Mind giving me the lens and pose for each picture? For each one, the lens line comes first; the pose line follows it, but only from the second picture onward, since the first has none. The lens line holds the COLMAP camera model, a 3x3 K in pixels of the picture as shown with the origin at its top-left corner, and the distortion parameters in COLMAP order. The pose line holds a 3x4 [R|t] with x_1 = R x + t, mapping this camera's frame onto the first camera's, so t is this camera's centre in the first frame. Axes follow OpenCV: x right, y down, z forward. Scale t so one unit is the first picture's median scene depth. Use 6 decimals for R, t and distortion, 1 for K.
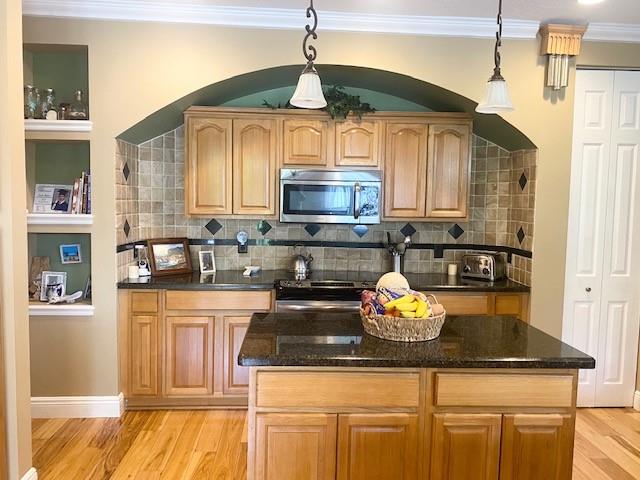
lens RADIAL K [[484.4, 0, 314.3], [0, 484.4, 234.3], [0, 0, 1]] dist [0.036420, -0.057003]
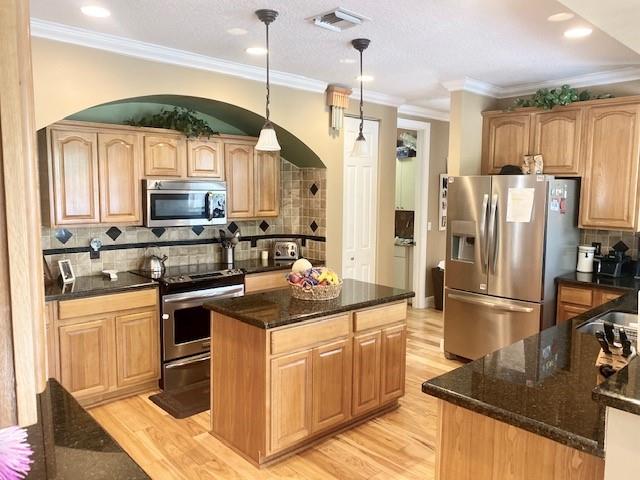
lens RADIAL K [[484.4, 0, 321.8], [0, 484.4, 242.1], [0, 0, 1]] dist [0.036420, -0.057003]
pose [[0.771441, -0.079302, 0.631339, -0.470117], [0.050945, 0.996716, 0.062945, -0.041446], [-0.634258, -0.016395, 0.772948, -0.130019]]
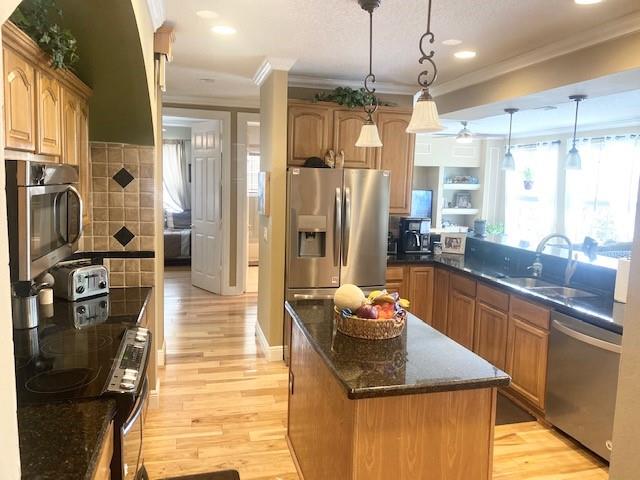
lens RADIAL K [[484.4, 0, 320.1], [0, 484.4, 237.8], [0, 0, 1]] dist [0.036420, -0.057003]
pose [[-0.197384, -0.140357, 0.970227, -0.543205], [0.037936, 0.987863, 0.150626, -0.120249], [-0.979592, 0.066537, -0.189664, 0.808170]]
